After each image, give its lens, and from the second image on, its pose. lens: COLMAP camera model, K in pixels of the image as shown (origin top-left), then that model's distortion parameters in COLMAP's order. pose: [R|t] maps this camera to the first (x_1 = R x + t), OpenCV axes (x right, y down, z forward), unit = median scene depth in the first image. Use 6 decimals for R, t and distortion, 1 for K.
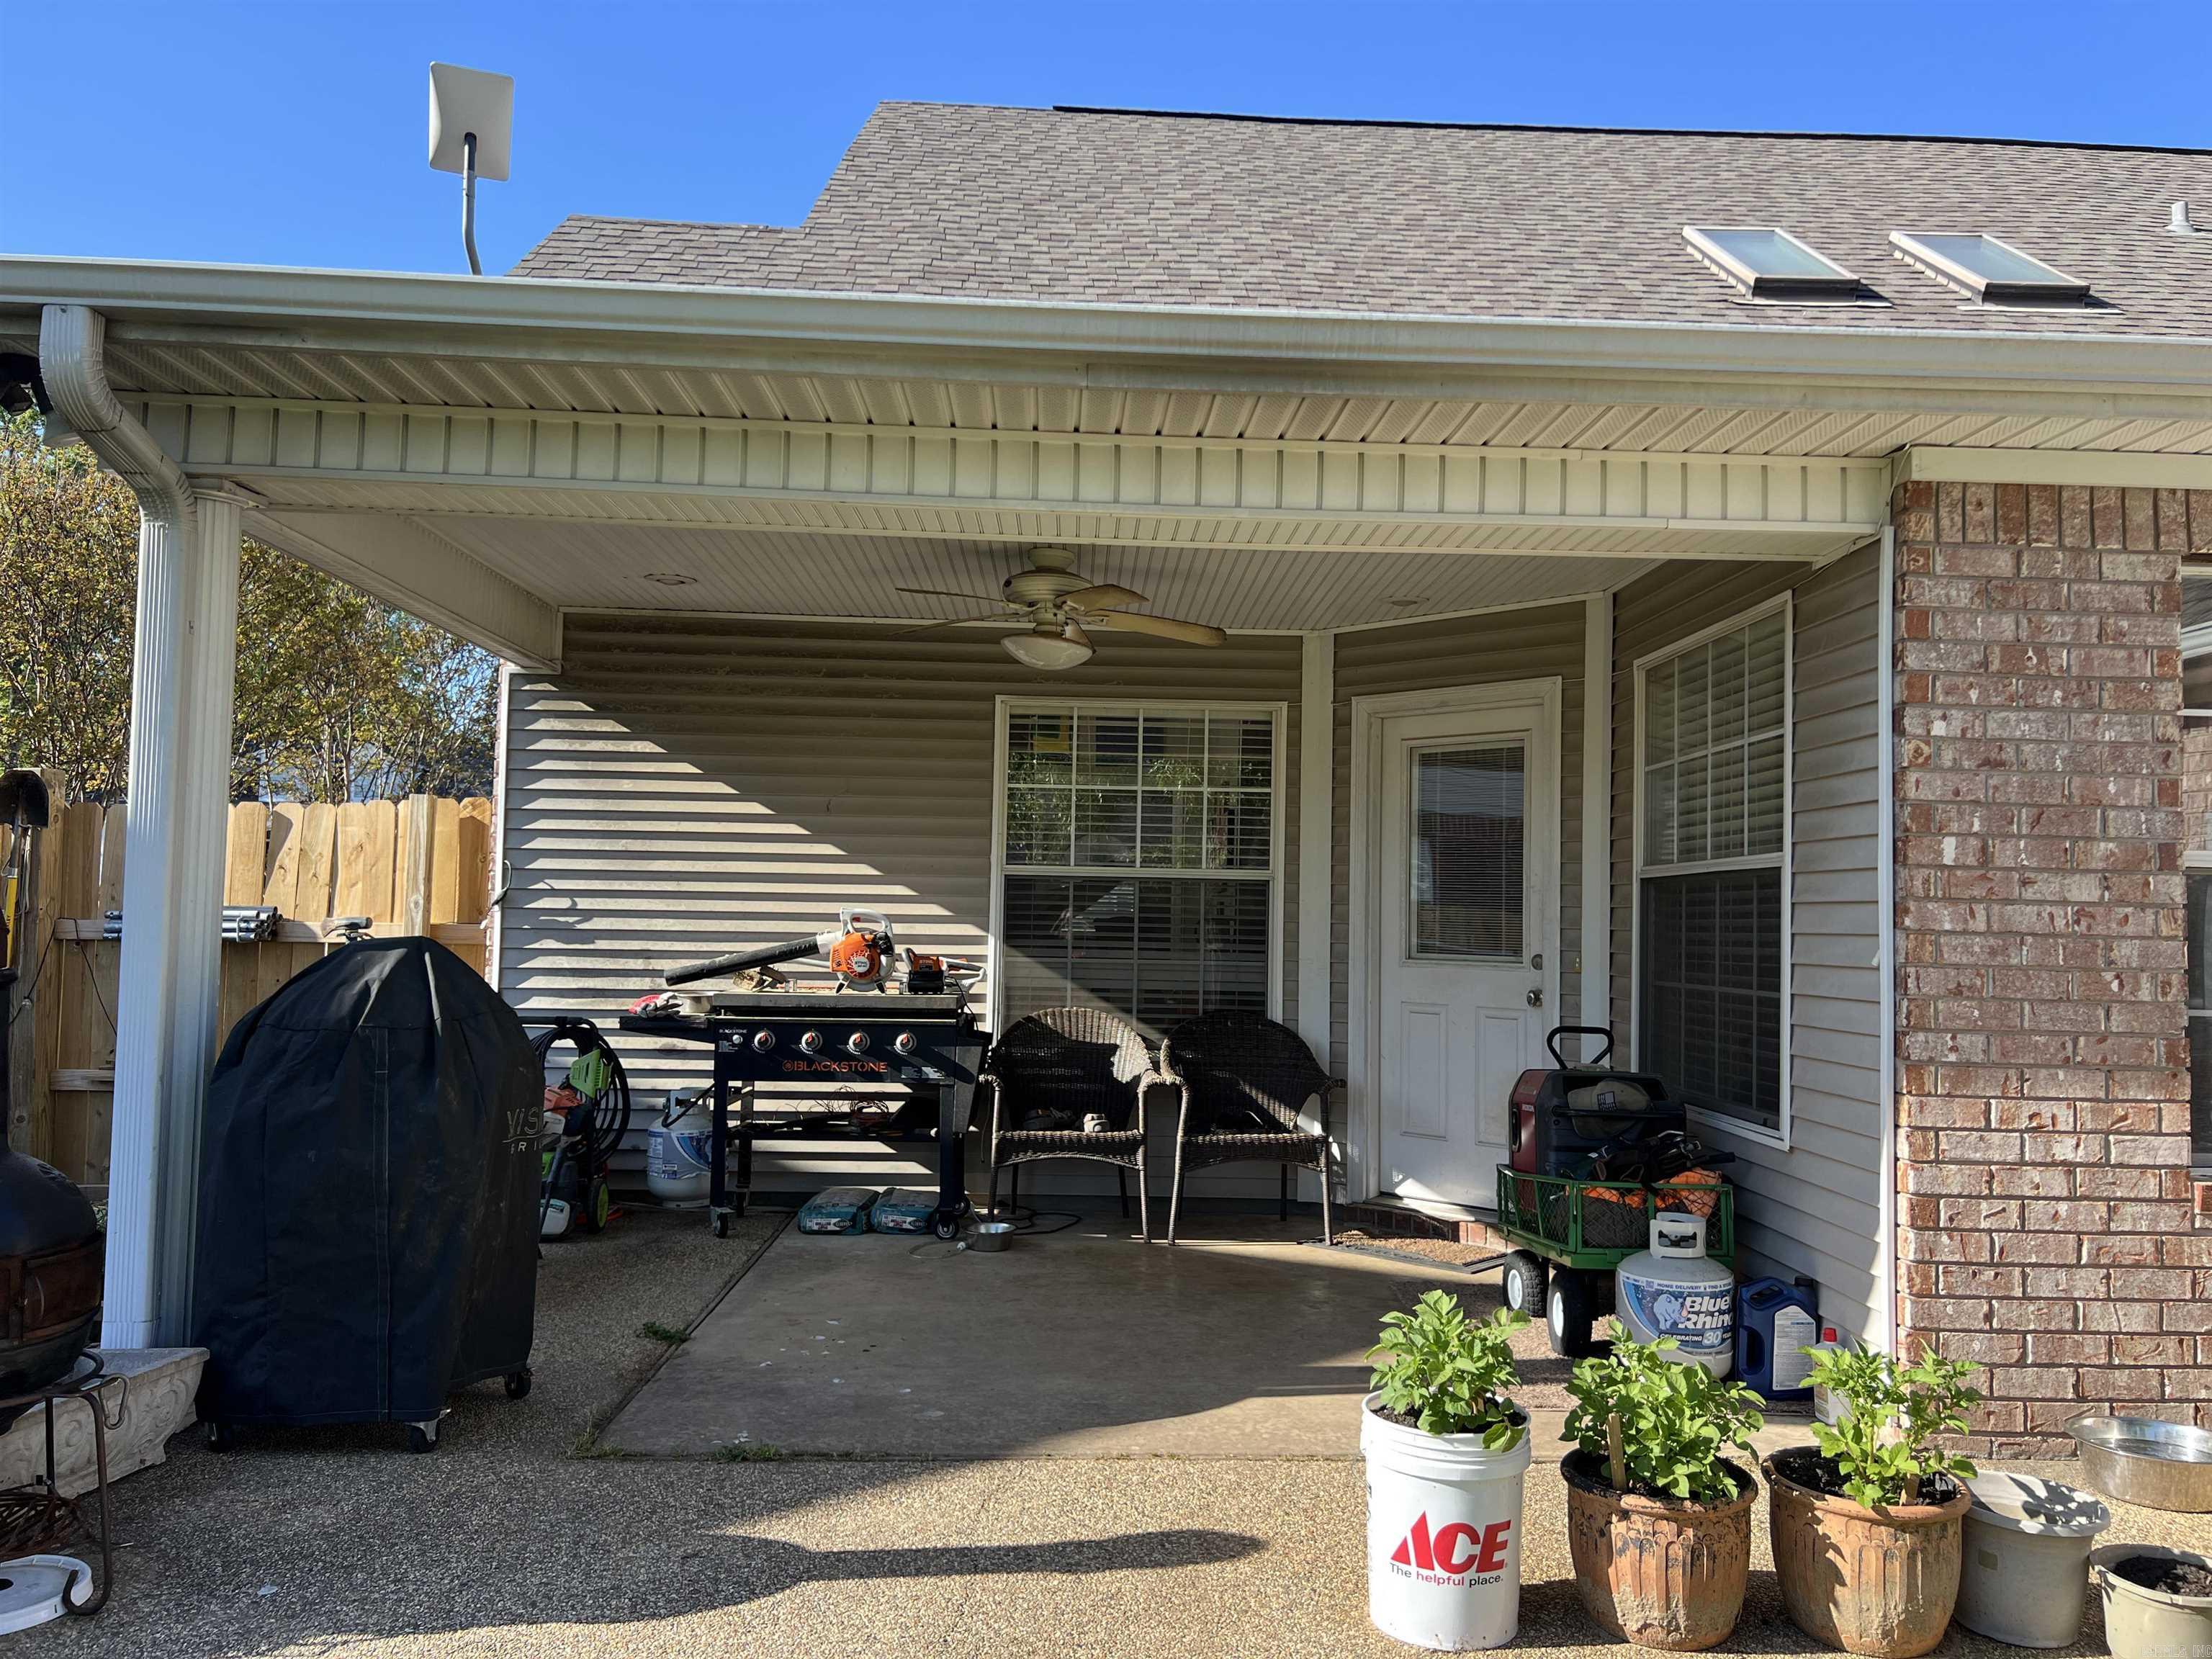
lens RADIAL K [[1658.2, 0, 1115.1], [0, 1658.2, 830.0], [0, 0, 1]] dist [0.065457, -0.075939]
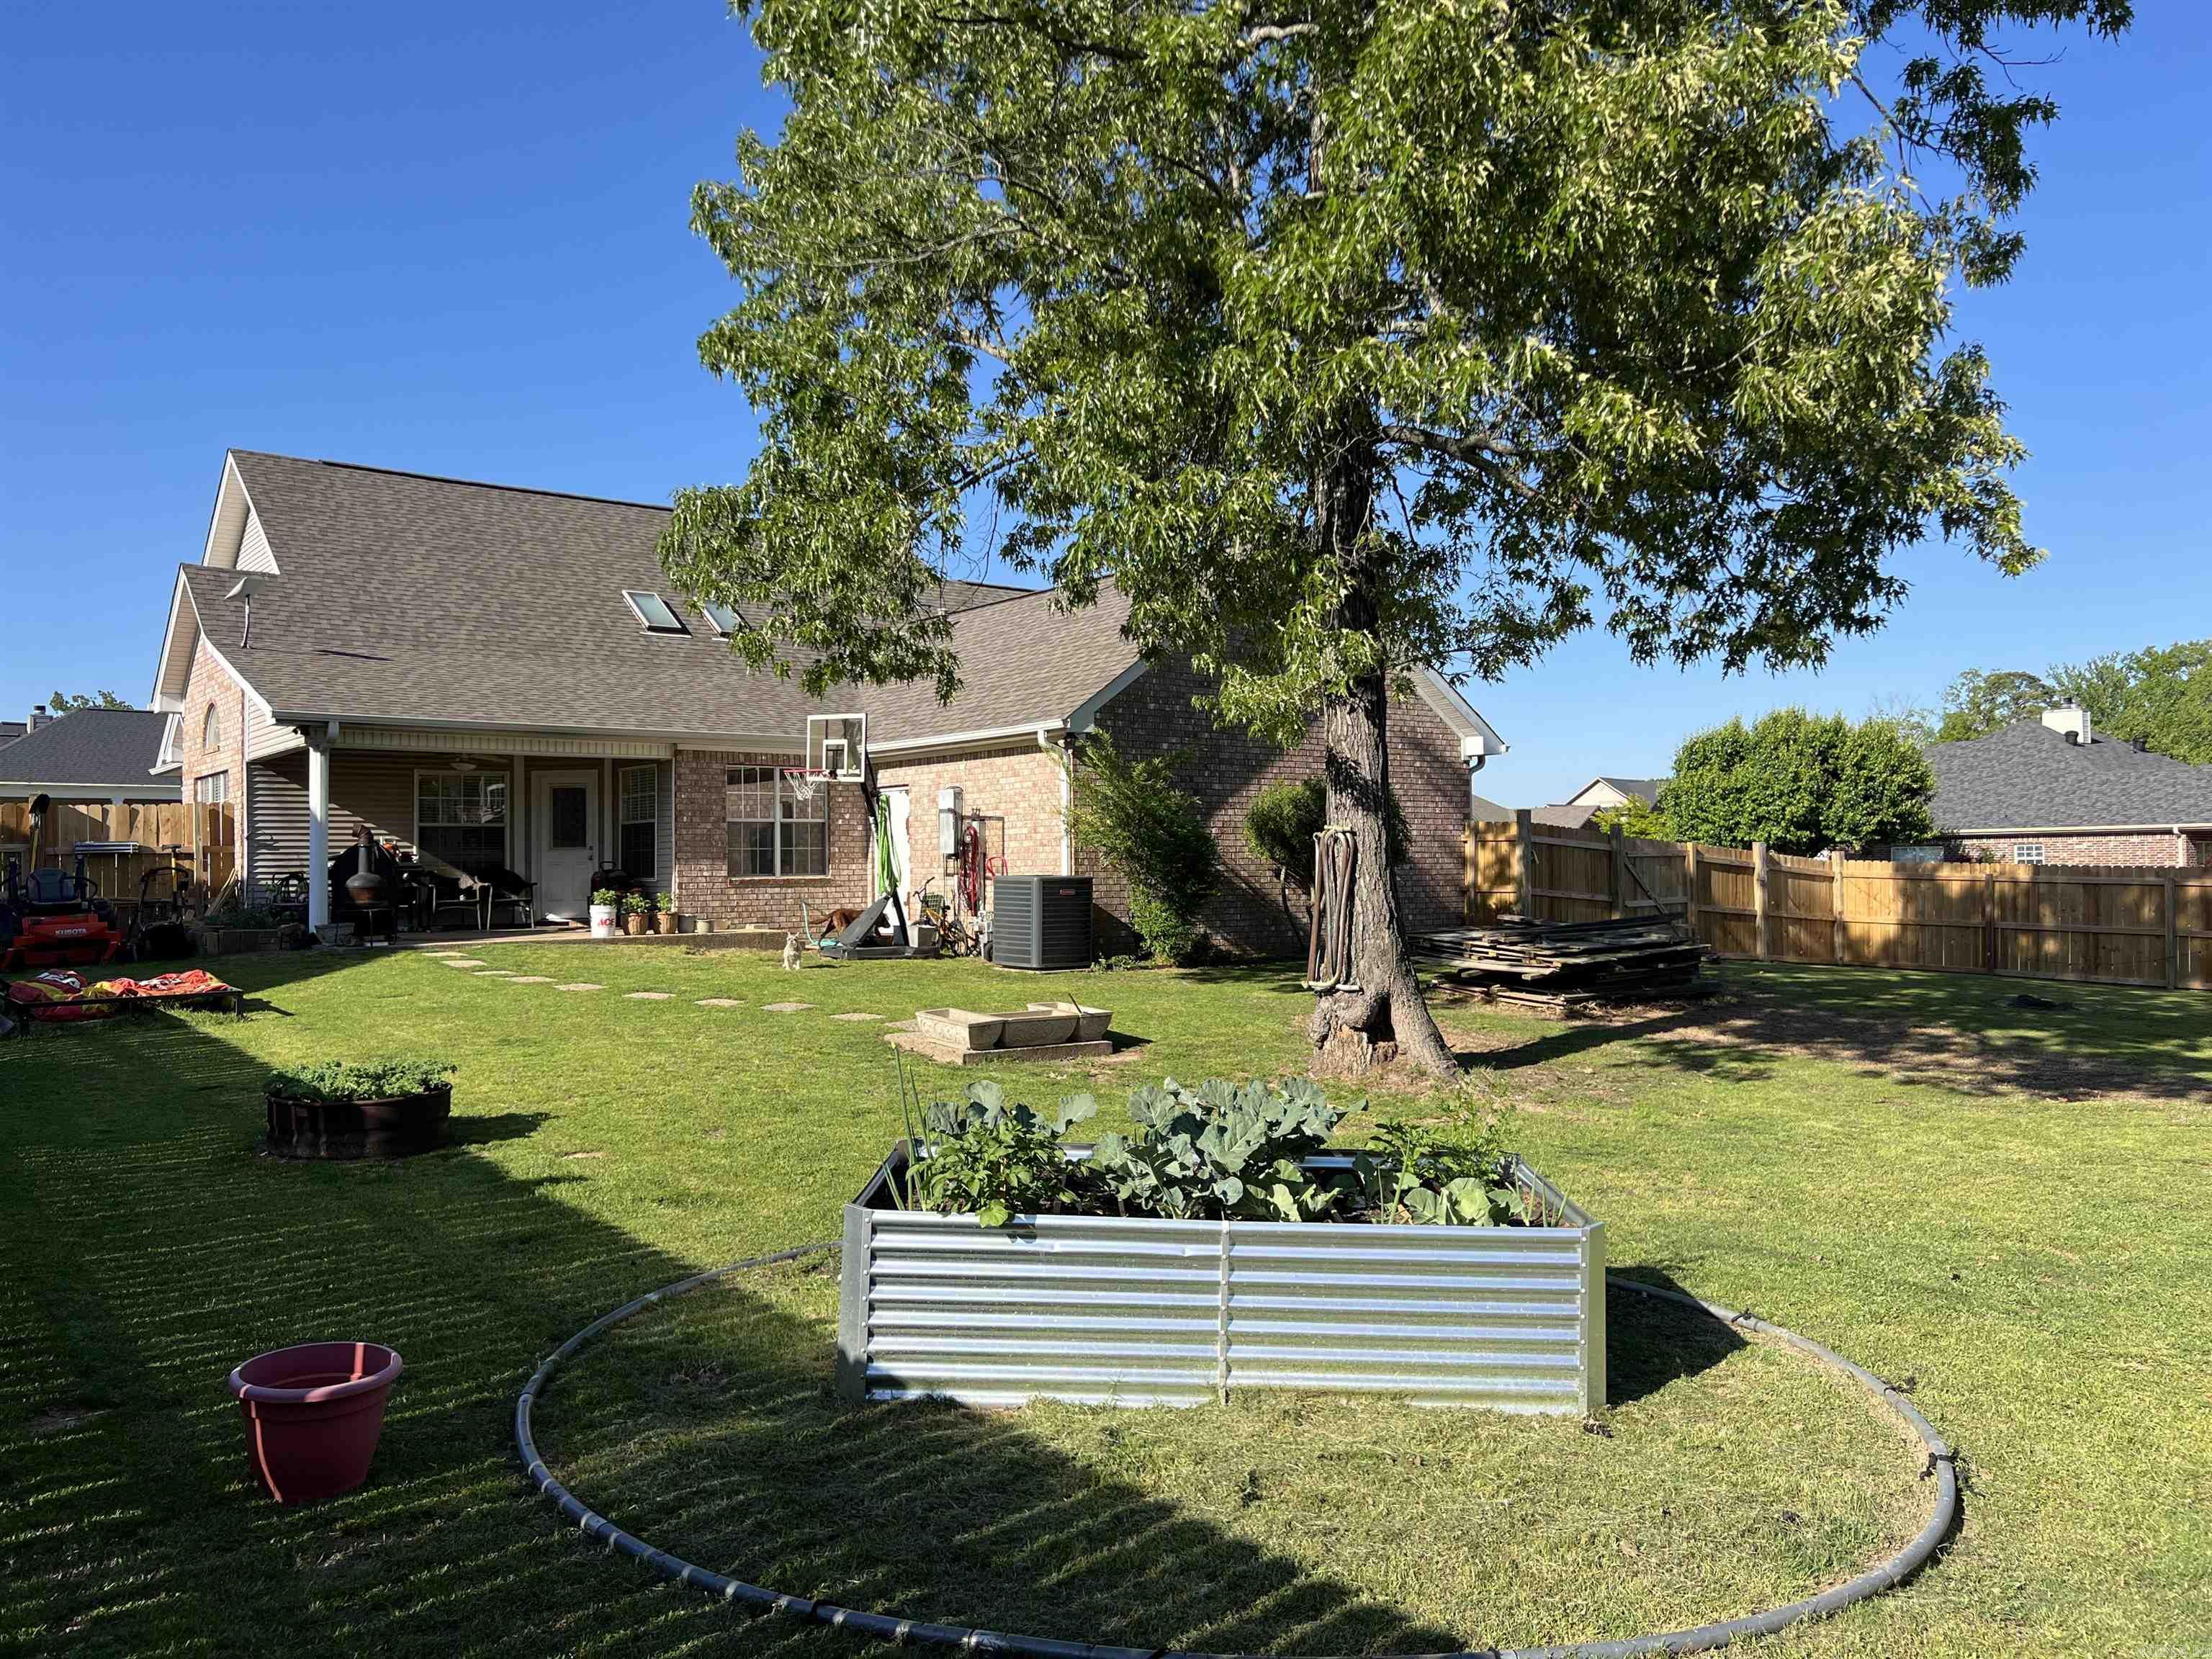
lens RADIAL K [[1658.2, 0, 1114.4], [0, 1658.2, 830.8], [0, 0, 1]] dist [0.065457, -0.075939]
pose [[0.802785, -0.011834, 0.596151, -1.019752], [-0.005701, 0.999605, 0.027521, -0.066894], [-0.596241, -0.025492, 0.802401, -2.650770]]
